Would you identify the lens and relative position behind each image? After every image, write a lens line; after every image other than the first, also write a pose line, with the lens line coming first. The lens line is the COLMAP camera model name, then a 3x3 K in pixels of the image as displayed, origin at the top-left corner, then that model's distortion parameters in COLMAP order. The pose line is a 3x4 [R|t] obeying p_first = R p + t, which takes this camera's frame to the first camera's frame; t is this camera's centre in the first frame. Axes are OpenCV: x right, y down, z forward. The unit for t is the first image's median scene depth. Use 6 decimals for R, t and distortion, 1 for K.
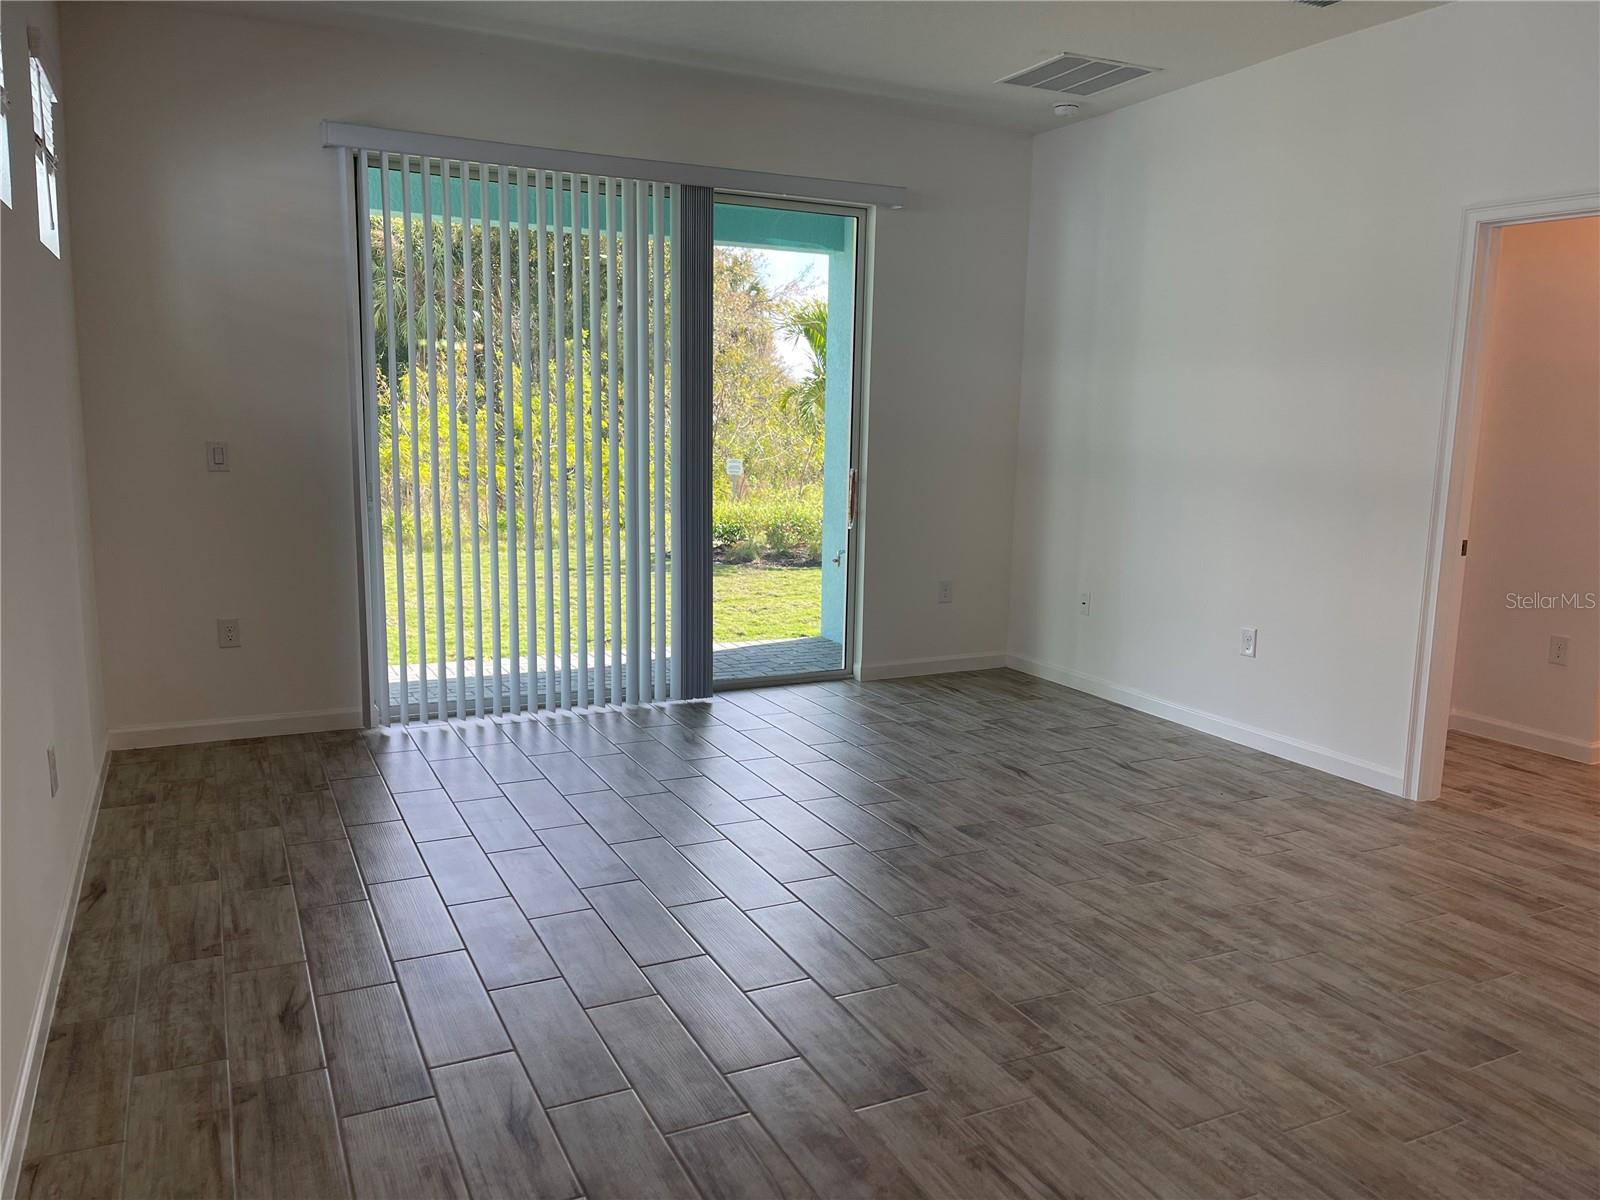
lens RADIAL K [[1205.9, 0, 800.0], [0, 1205.9, 600.0], [0, 0, 1]] dist [0.066915, -0.112714]
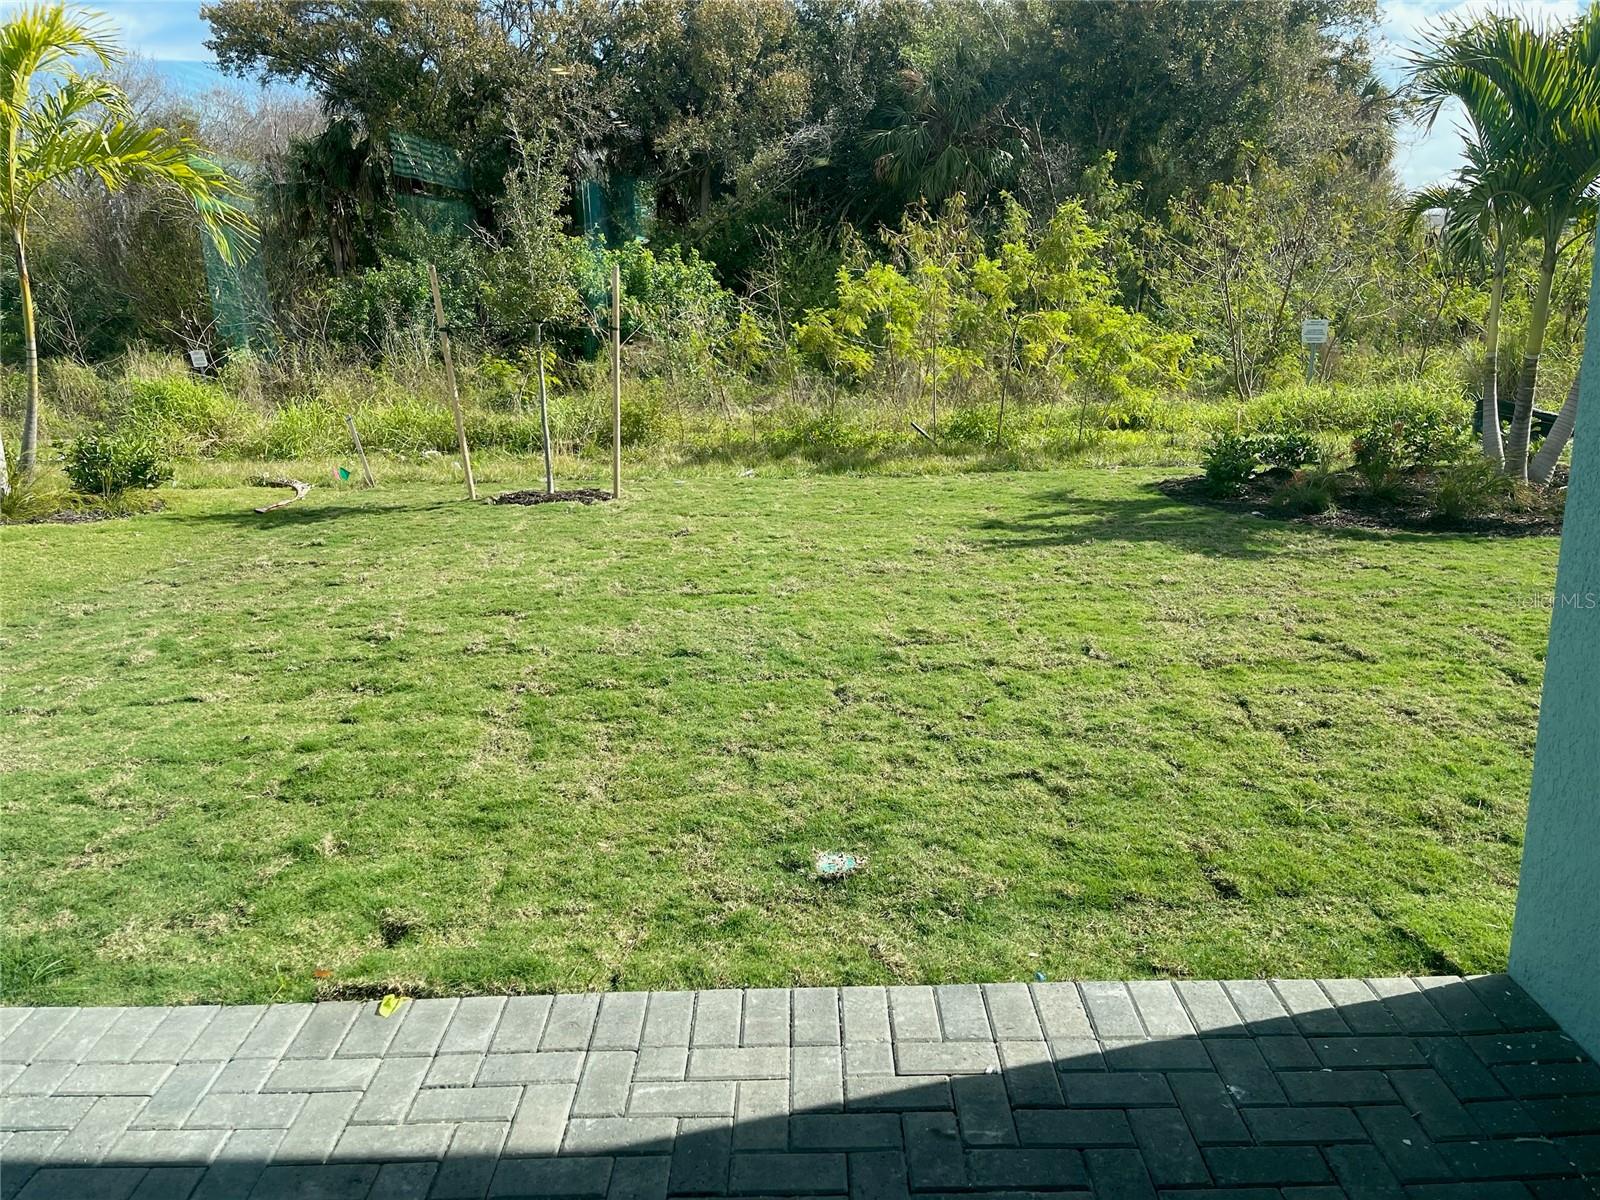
lens RADIAL K [[1222.8, 0, 800.7], [0, 1222.8, 567.0], [0, 0, 1]] dist [0.064161, -0.095706]
pose [[0.899348, 0.074216, -0.430889, -0.005458], [-0.036728, 0.994829, 0.094692, -0.033911], [0.435688, -0.069335, 0.897423, 0.243654]]
